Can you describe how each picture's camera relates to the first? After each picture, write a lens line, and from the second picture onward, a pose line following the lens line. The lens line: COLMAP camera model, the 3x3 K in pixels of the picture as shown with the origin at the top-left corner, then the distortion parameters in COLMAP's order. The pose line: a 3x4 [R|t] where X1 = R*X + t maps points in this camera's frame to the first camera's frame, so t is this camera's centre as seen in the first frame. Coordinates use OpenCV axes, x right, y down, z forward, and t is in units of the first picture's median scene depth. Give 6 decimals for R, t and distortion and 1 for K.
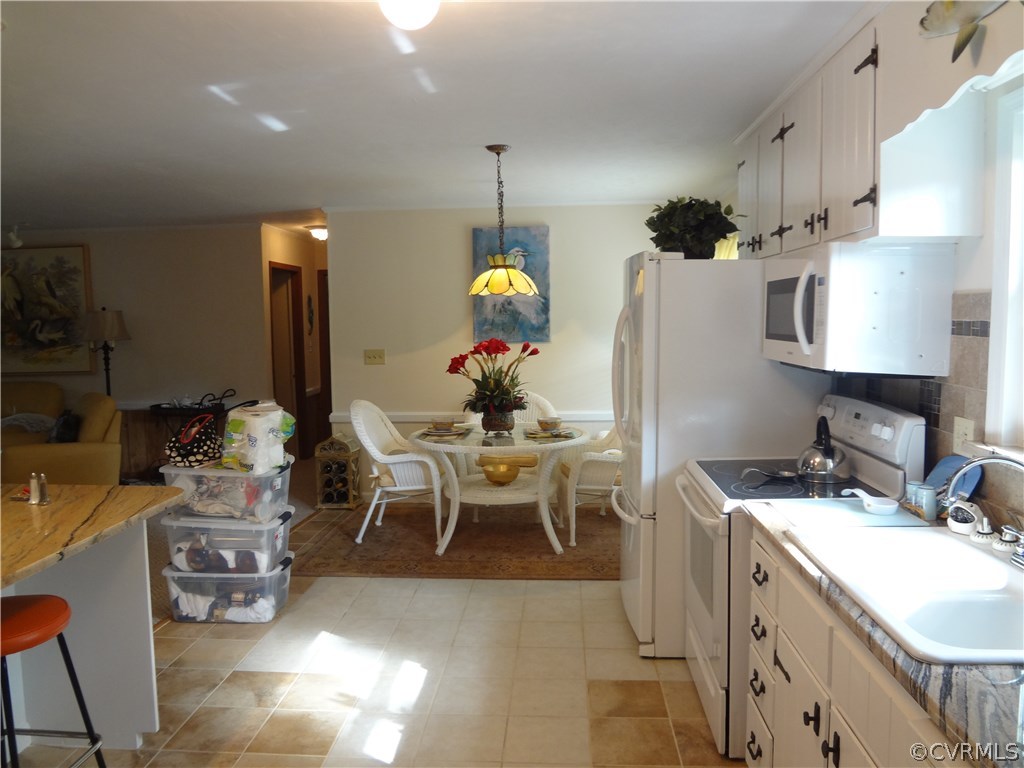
lens RADIAL K [[749.0, 0, 509.7], [0, 749.0, 384.6], [0, 0, 1]] dist [-0.081001, 0.032205]
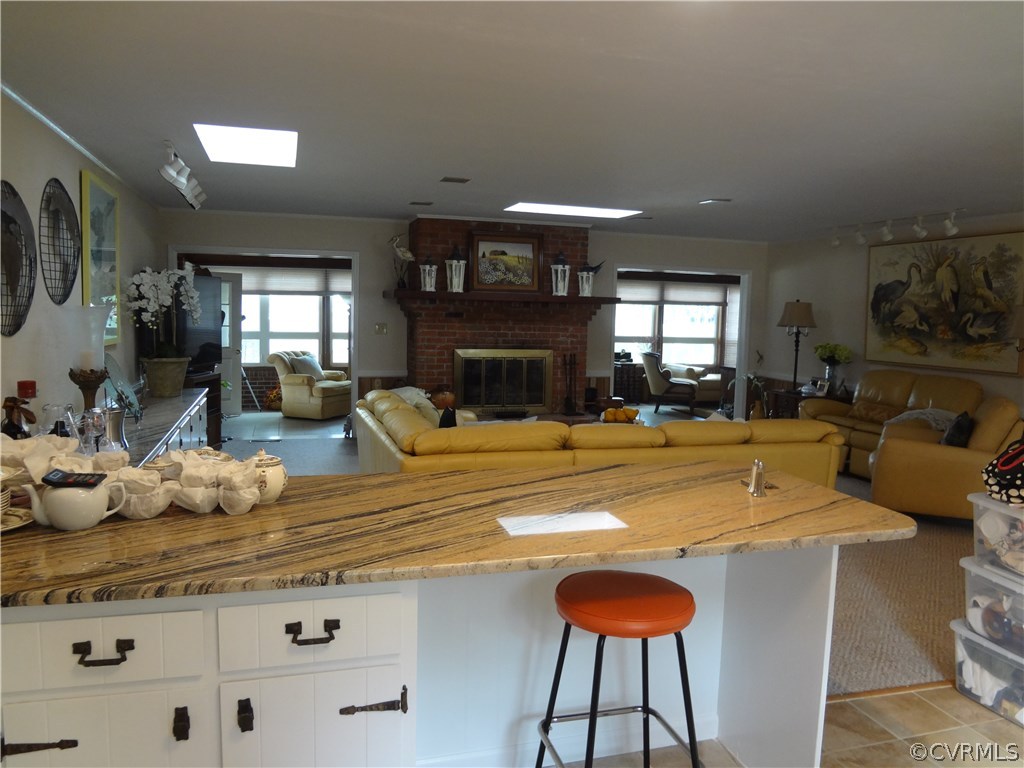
lens RADIAL K [[759.3, 0, 546.9], [0, 759.3, 377.7], [0, 0, 1]] dist [-0.028048, 0.000854]
pose [[0.378781, 0.104865, -0.919526, 0.081424], [-0.118059, 0.990918, 0.064374, -0.009017], [0.917925, 0.084175, 0.387721, 0.256001]]
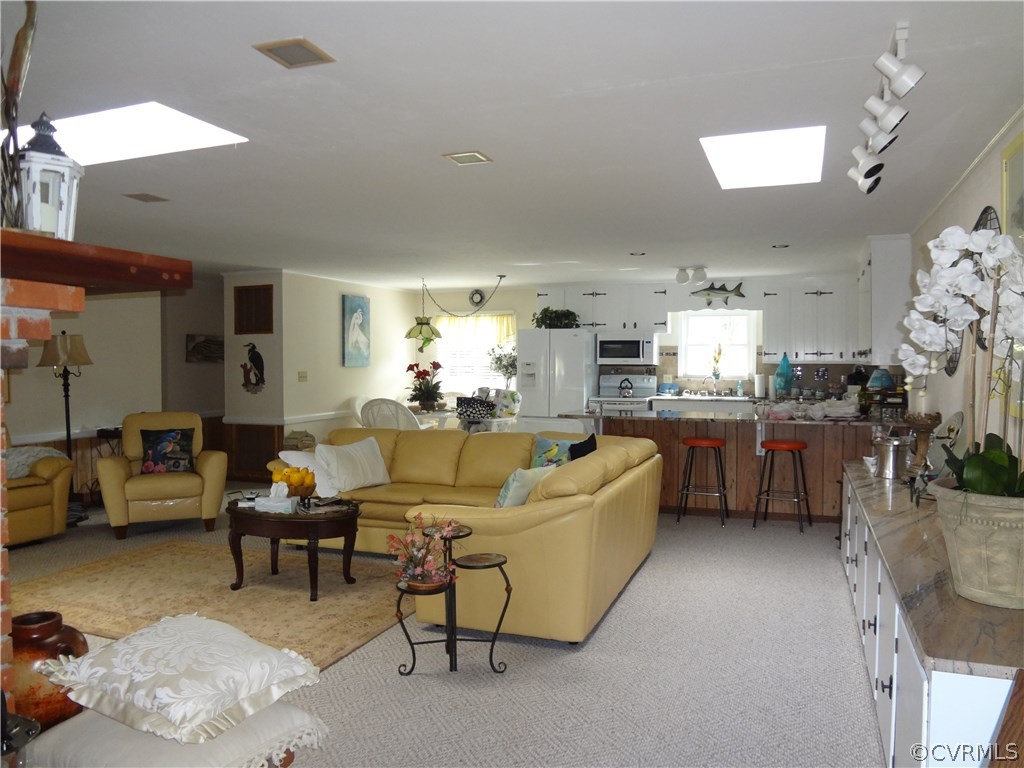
lens RADIAL K [[749.0, 0, 509.7], [0, 749.0, 384.6], [0, 0, 1]] dist [-0.081001, 0.032205]
pose [[0.306669, -0.023863, 0.951517, -2.361648], [0.081261, 0.996692, -0.001195, 0.023158], [-0.948341, 0.077688, 0.307594, 0.291639]]
